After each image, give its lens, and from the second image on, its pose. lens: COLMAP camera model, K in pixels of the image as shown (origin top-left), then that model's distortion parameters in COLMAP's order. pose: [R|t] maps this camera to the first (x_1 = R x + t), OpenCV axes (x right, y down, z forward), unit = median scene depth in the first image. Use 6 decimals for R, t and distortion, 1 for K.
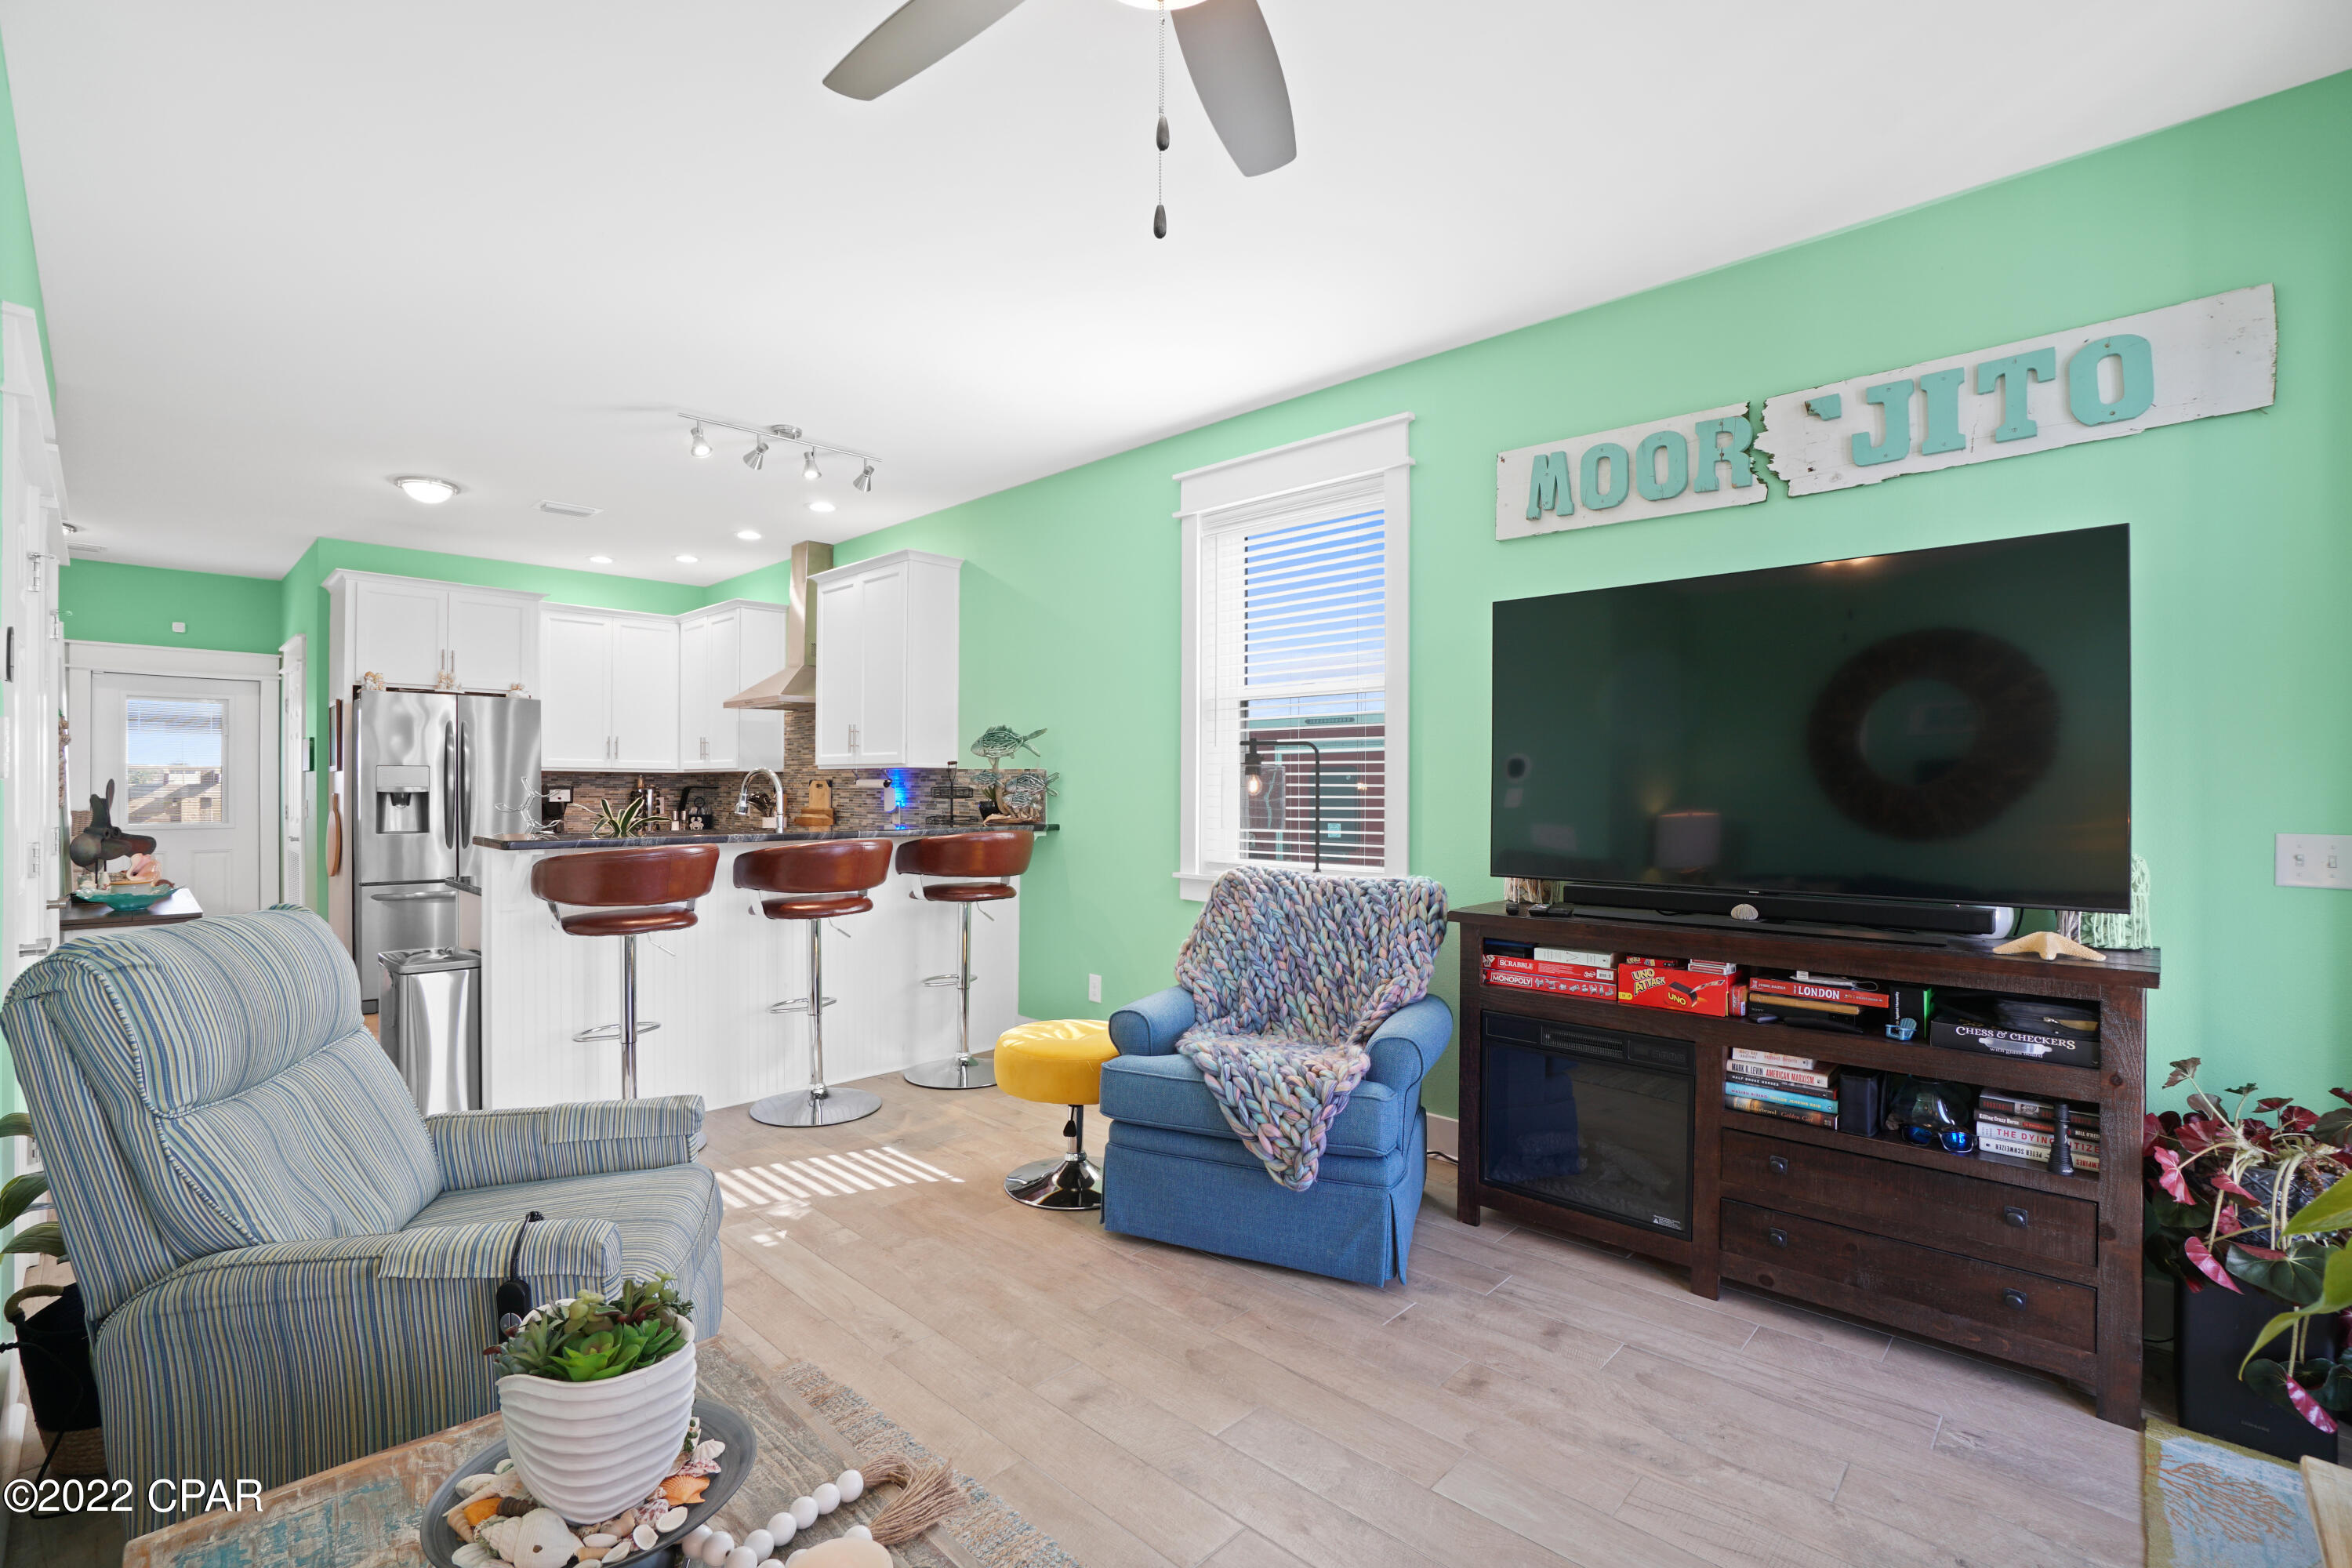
lens RADIAL K [[1047.7, 0, 1158.6], [0, 1047.7, 783.3], [0, 0, 1]] dist [-0.051295, 0.013171]
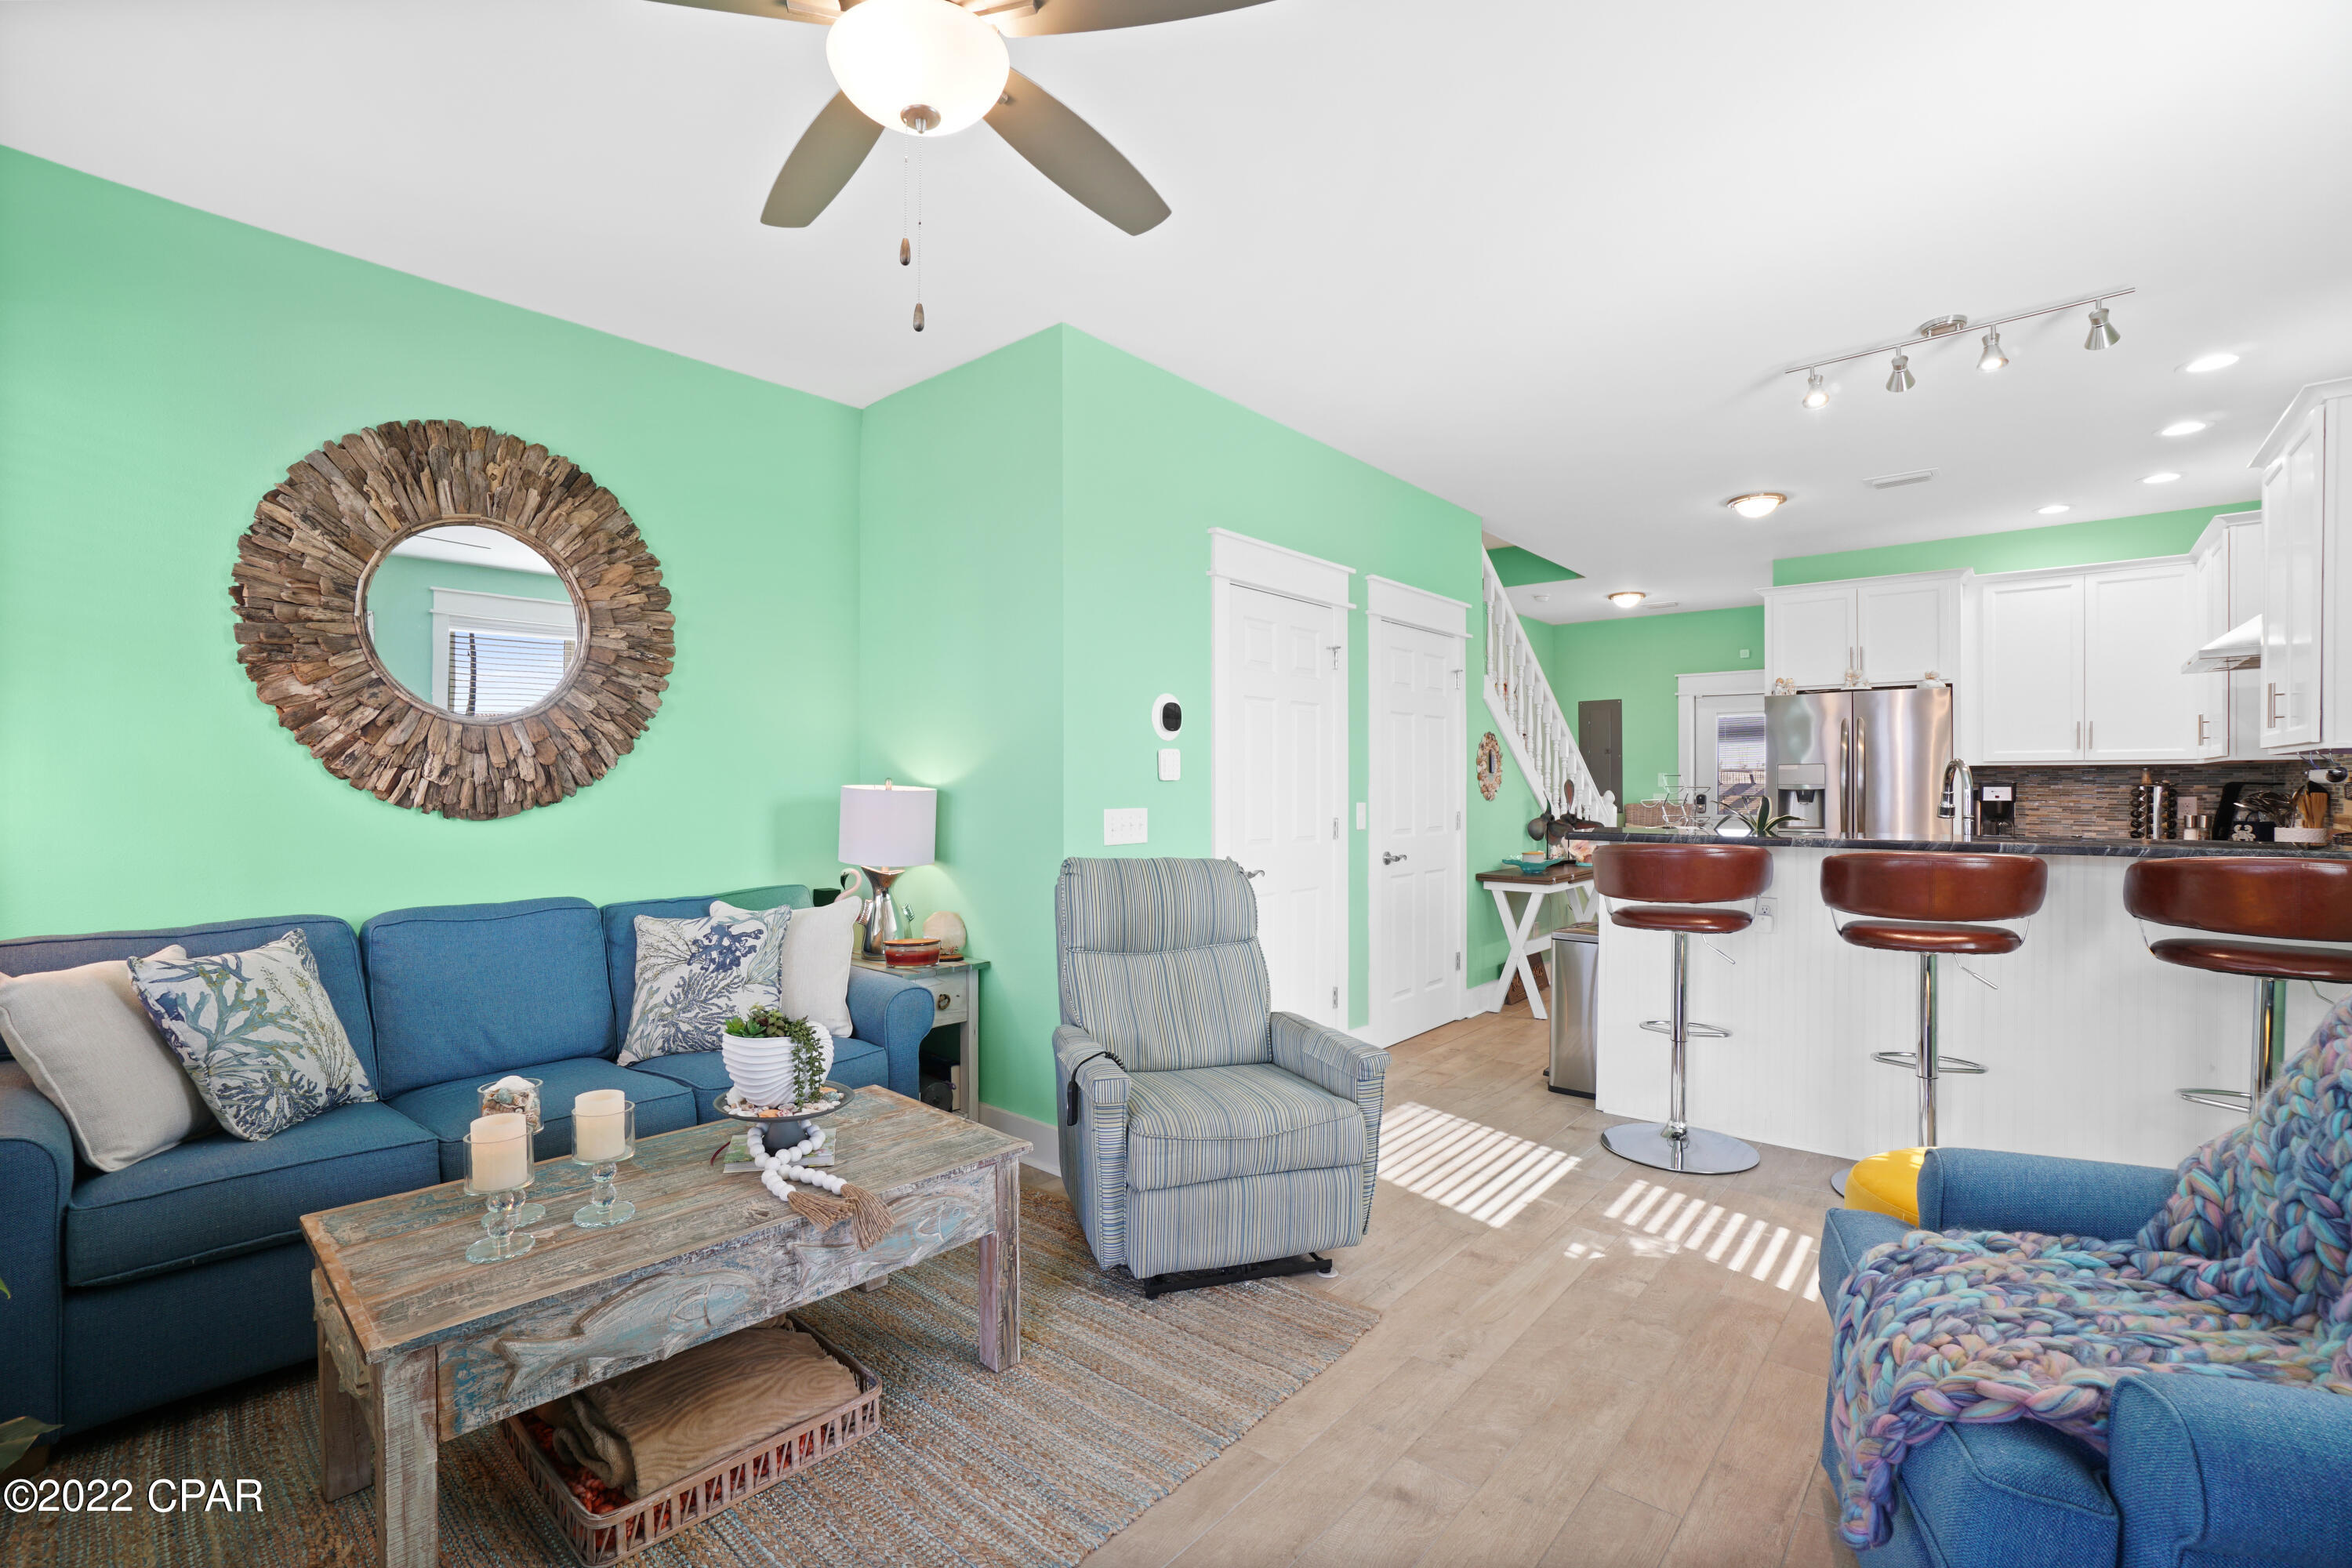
lens RADIAL K [[1047.7, 0, 1149.4], [0, 1047.7, 788.1], [0, 0, 1]] dist [-0.051295, 0.013171]
pose [[0.043991, 0.000278, -0.999032, 0.272772], [0.006725, 0.999977, 0.000574, 0.002140], [0.999009, -0.006744, 0.043988, 0.268375]]
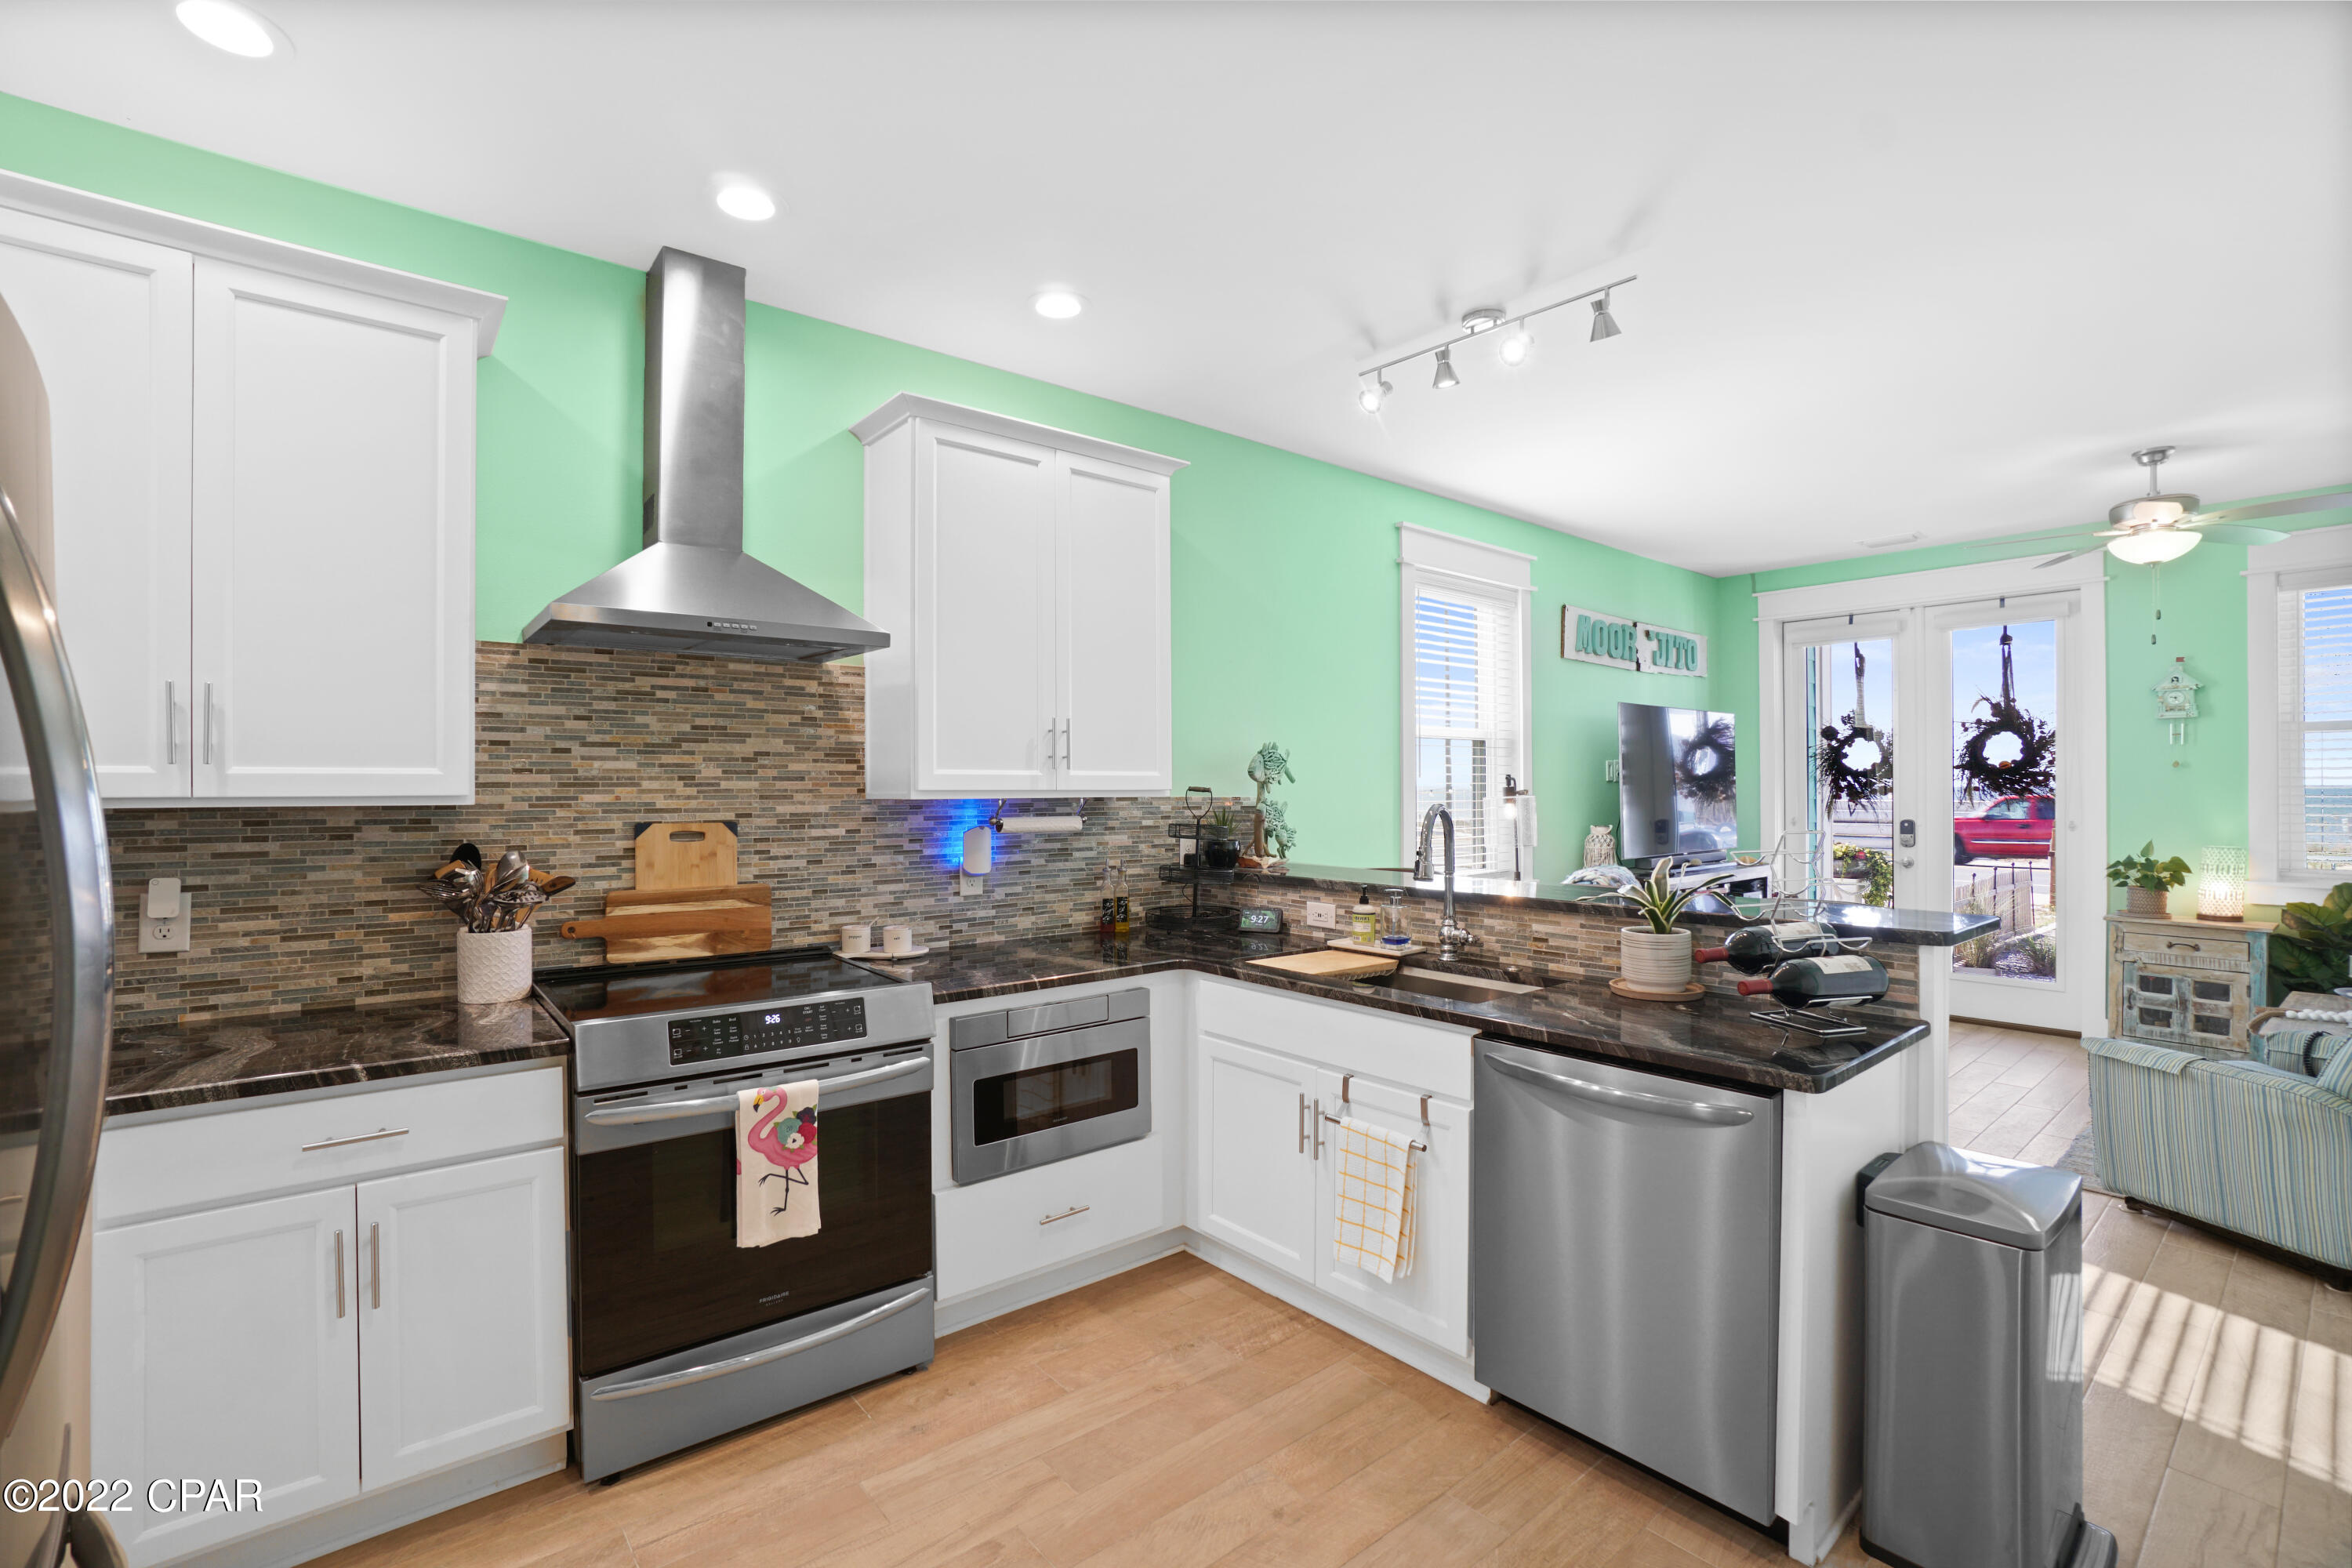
lens RADIAL K [[1047.7, 0, 1154.0], [0, 1047.7, 772.9], [0, 0, 1]] dist [-0.051295, 0.013171]
pose [[0.129593, 0.007867, 0.991536, -0.776435], [-0.001179, 0.999969, -0.007780, -0.021968], [-0.991567, -0.000160, 0.129598, 0.812953]]
